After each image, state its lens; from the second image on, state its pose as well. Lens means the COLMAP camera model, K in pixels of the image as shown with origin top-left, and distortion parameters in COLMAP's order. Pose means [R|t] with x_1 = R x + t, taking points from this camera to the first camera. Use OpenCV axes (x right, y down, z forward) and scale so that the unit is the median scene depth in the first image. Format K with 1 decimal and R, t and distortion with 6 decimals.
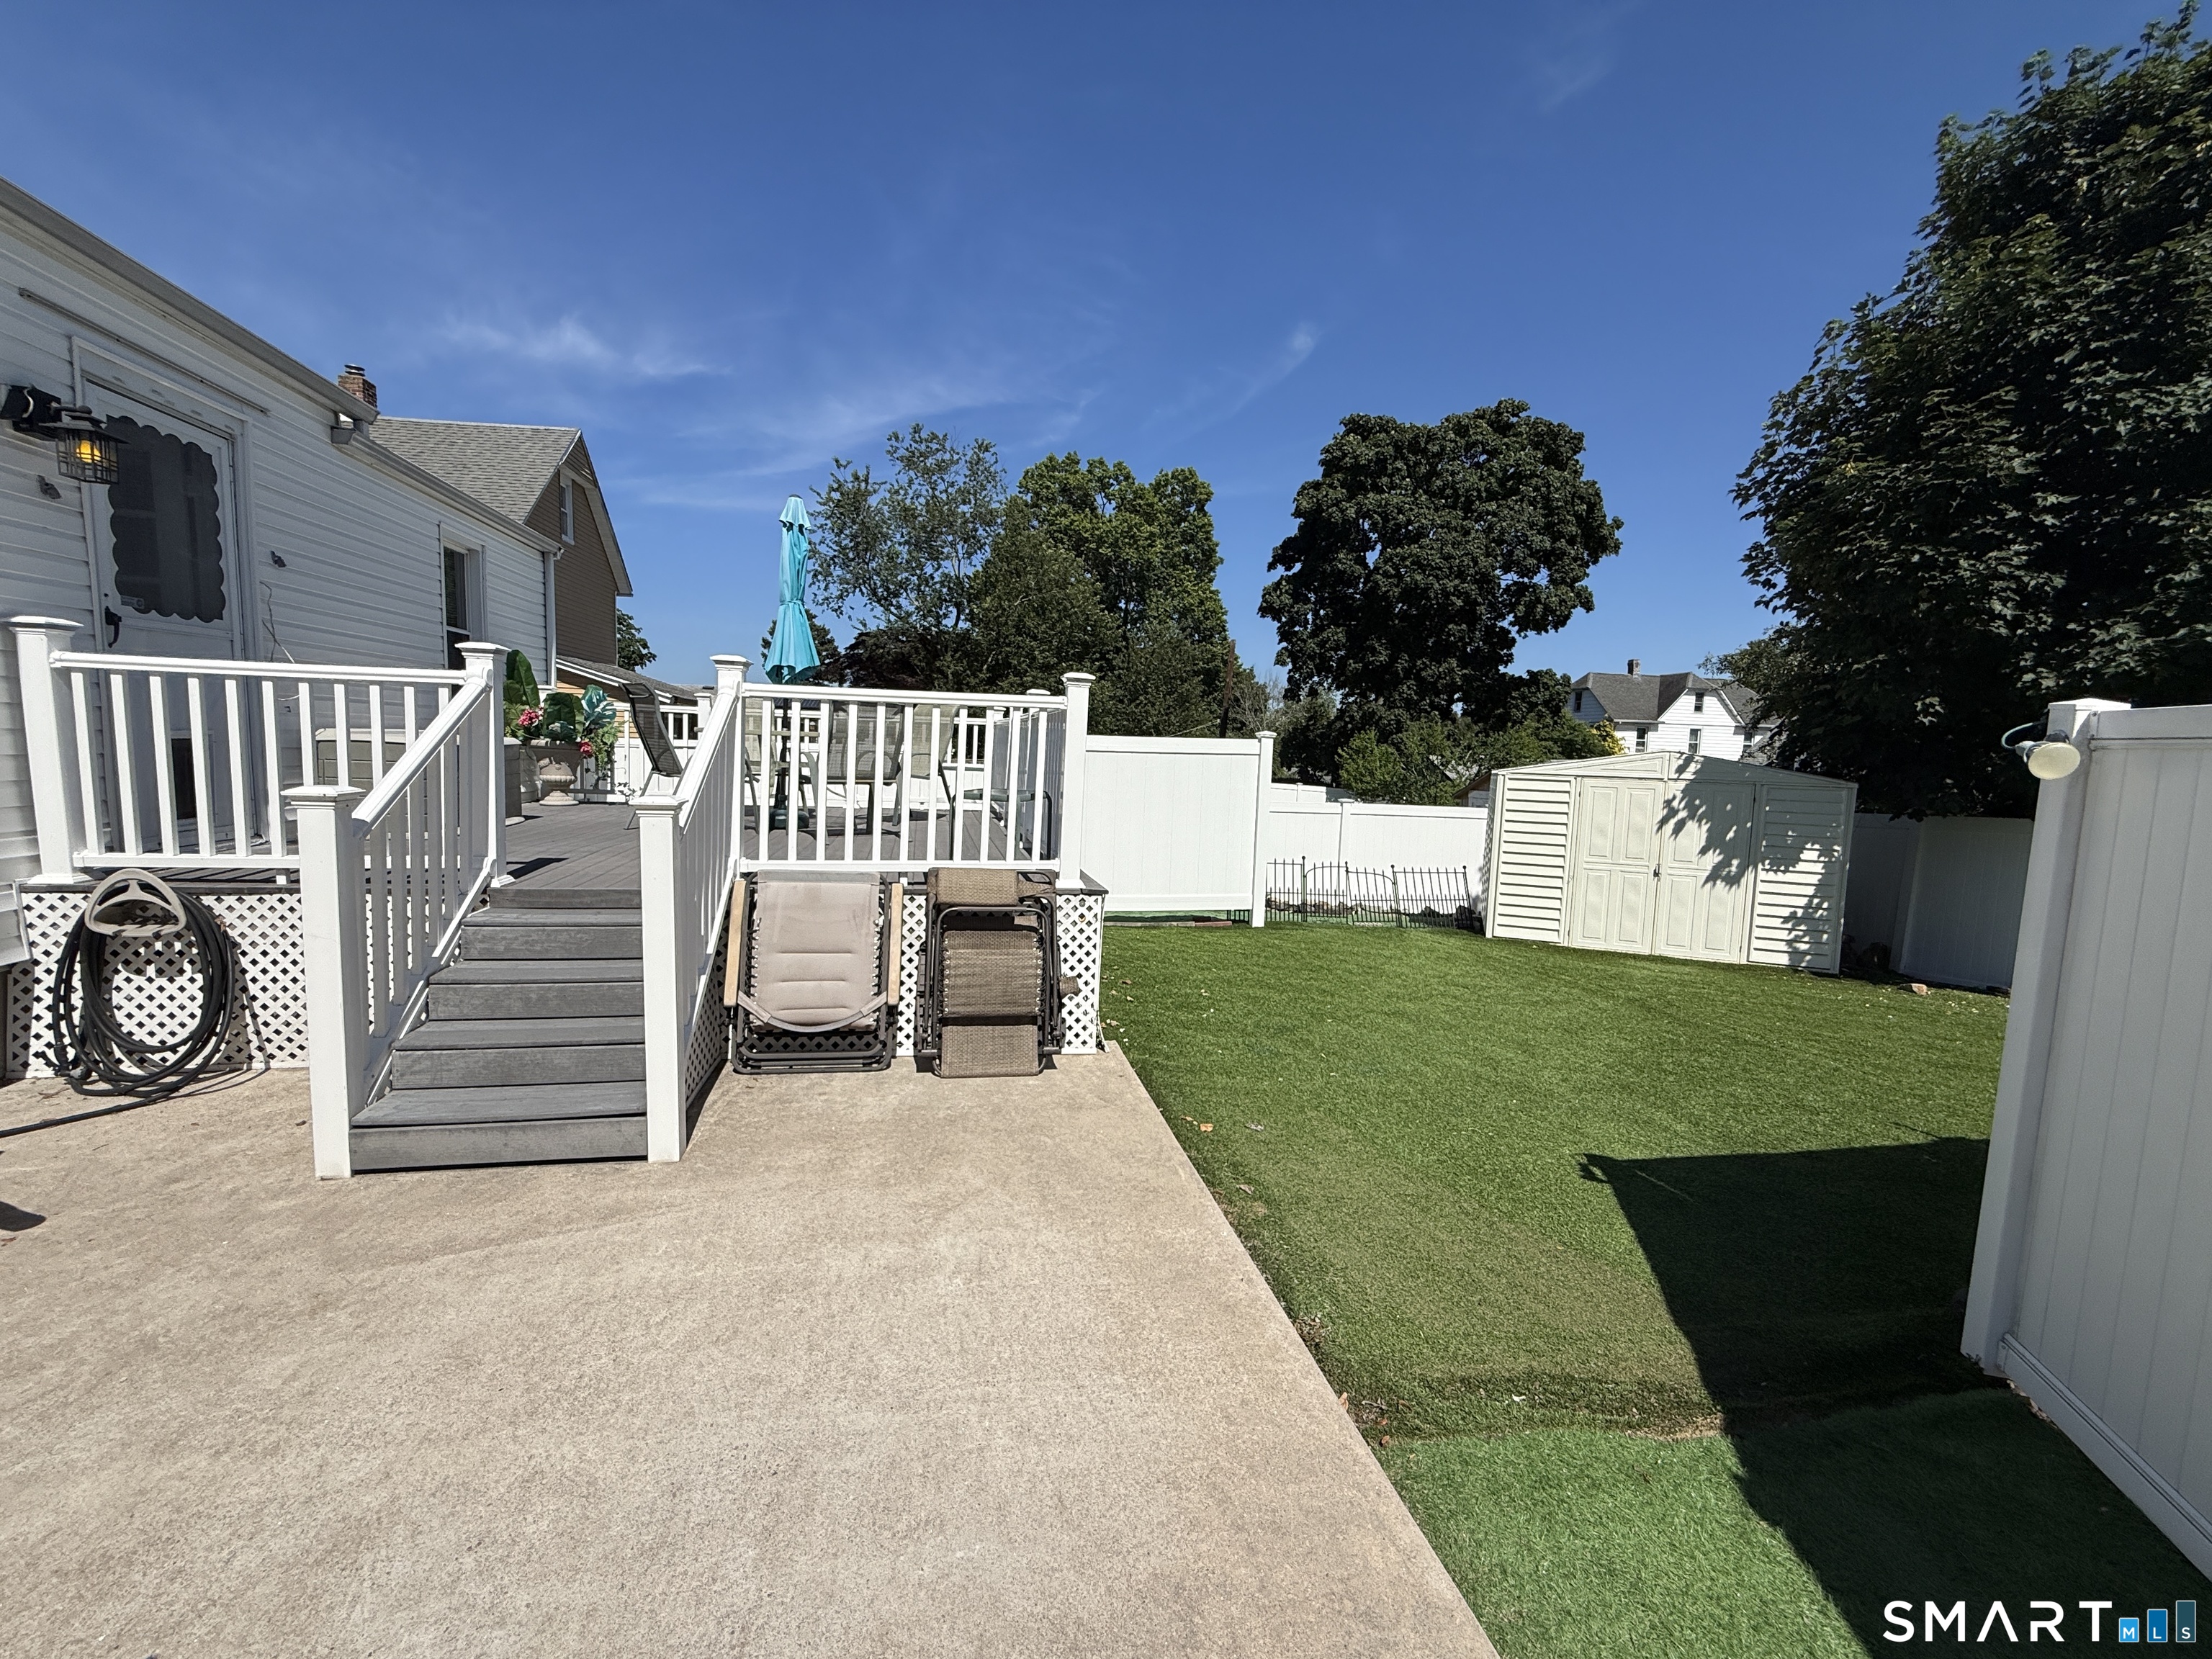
lens RADIAL K [[886.0, 0, 1095.5], [0, 886.0, 837.0], [0, 0, 1]] dist [-0.001923, -0.000593]
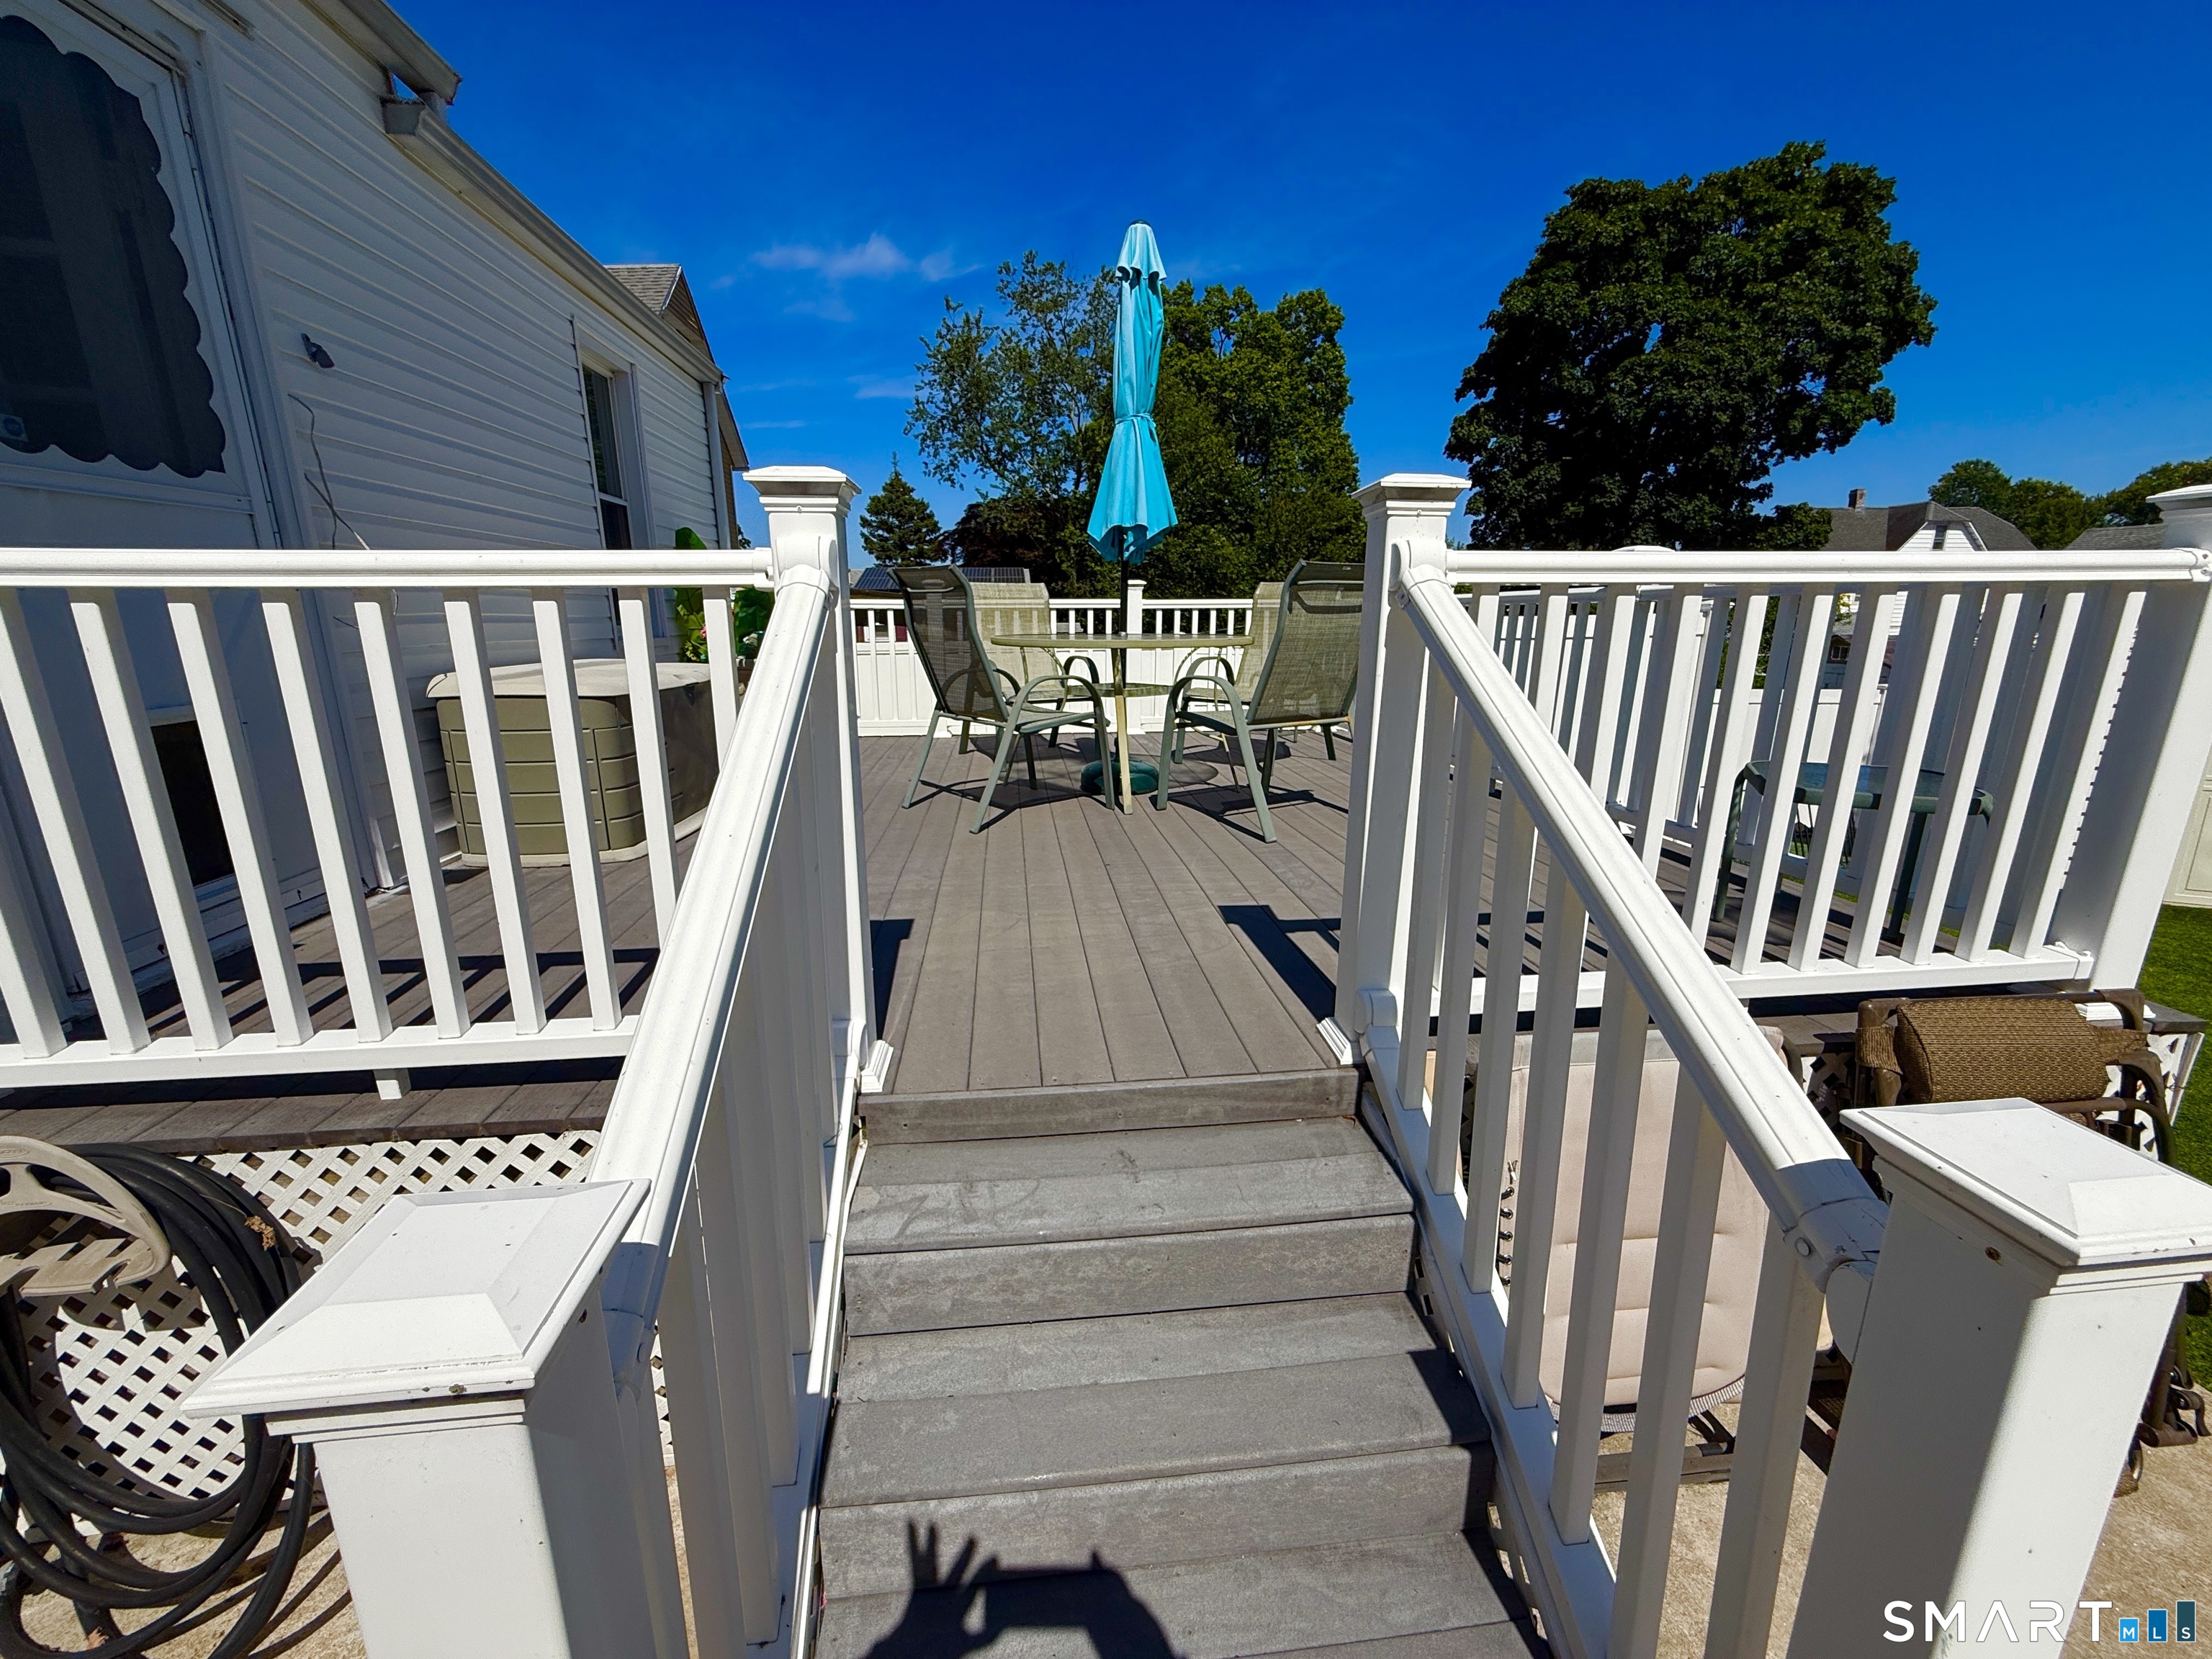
lens RADIAL K [[872.4, 0, 1084.6], [0, 872.4, 838.8], [0, 0, 1]] dist [0.000576, 0.000131]
pose [[0.994163, -0.013243, -0.107074, -0.080617], [0.028528, 0.989382, 0.142511, -0.017188], [0.104050, -0.144734, 0.983985, 0.094843]]
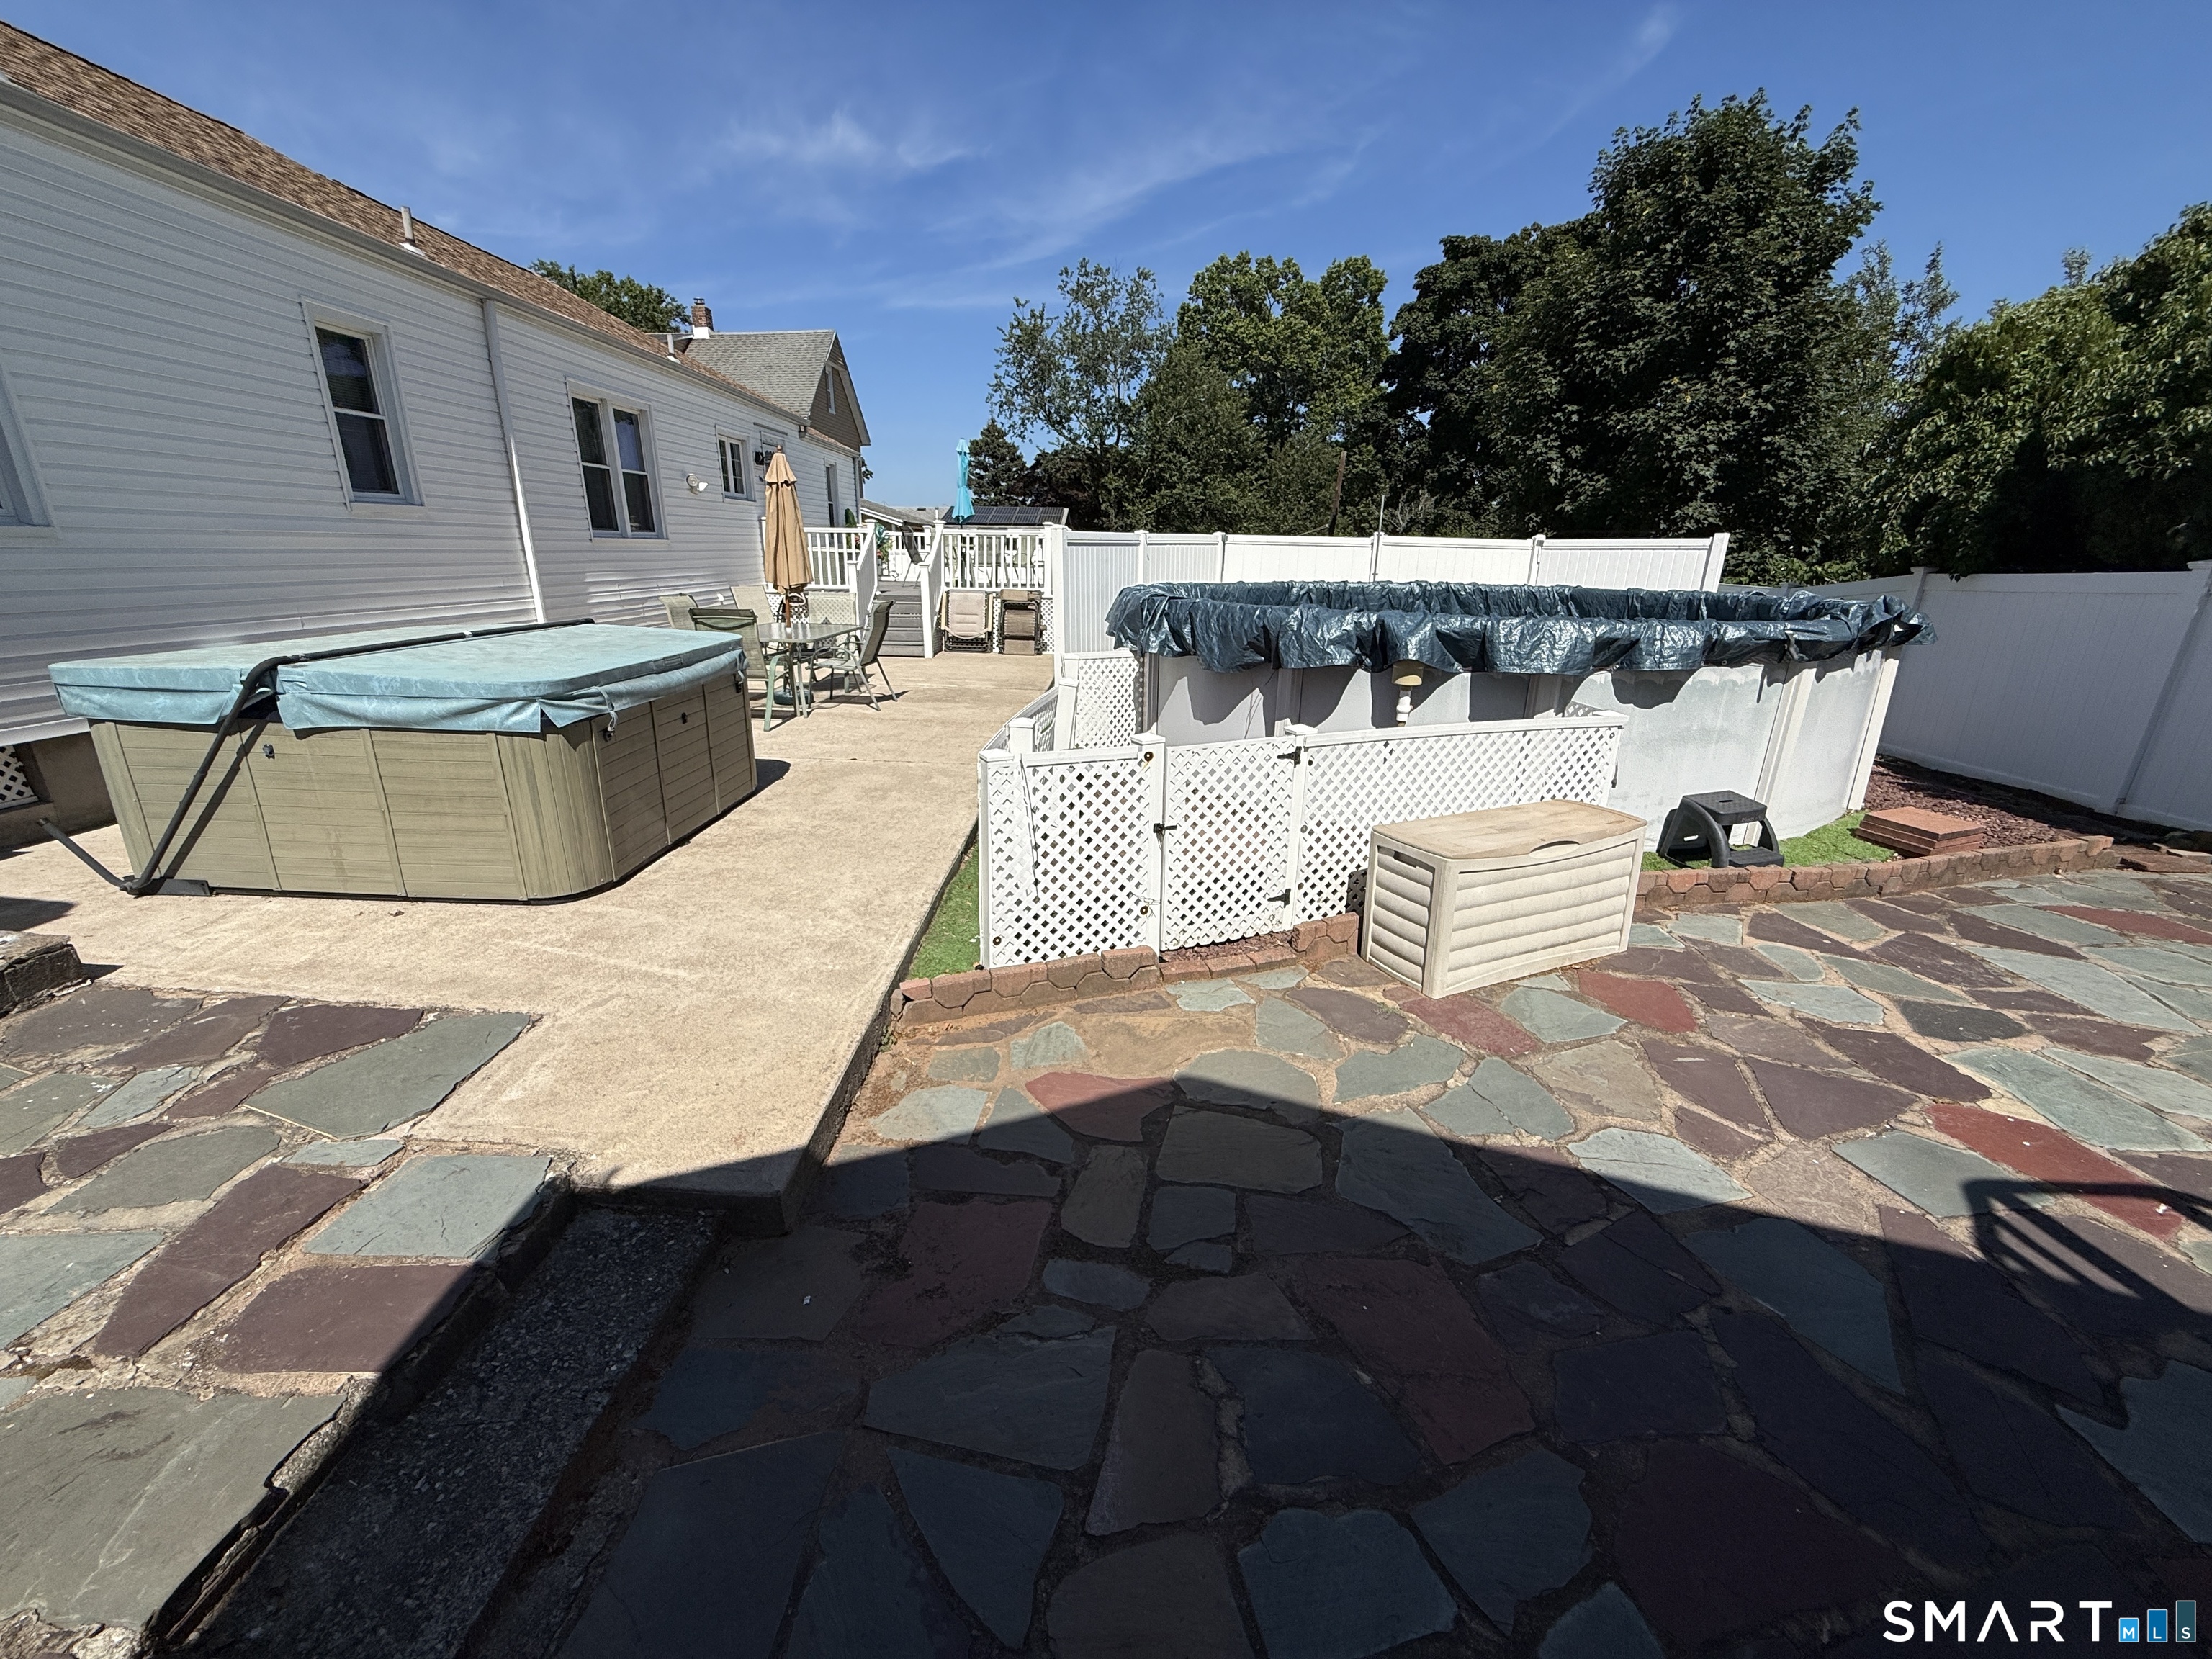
lens RADIAL K [[886.0, 0, 1095.5], [0, 886.0, 837.0], [0, 0, 1]] dist [-0.001923, -0.000593]
pose [[0.975310, 0.048111, -0.215537, 0.122276], [-0.002777, 0.978576, 0.205866, 0.035160], [0.220824, -0.200184, 0.954549, -0.299461]]
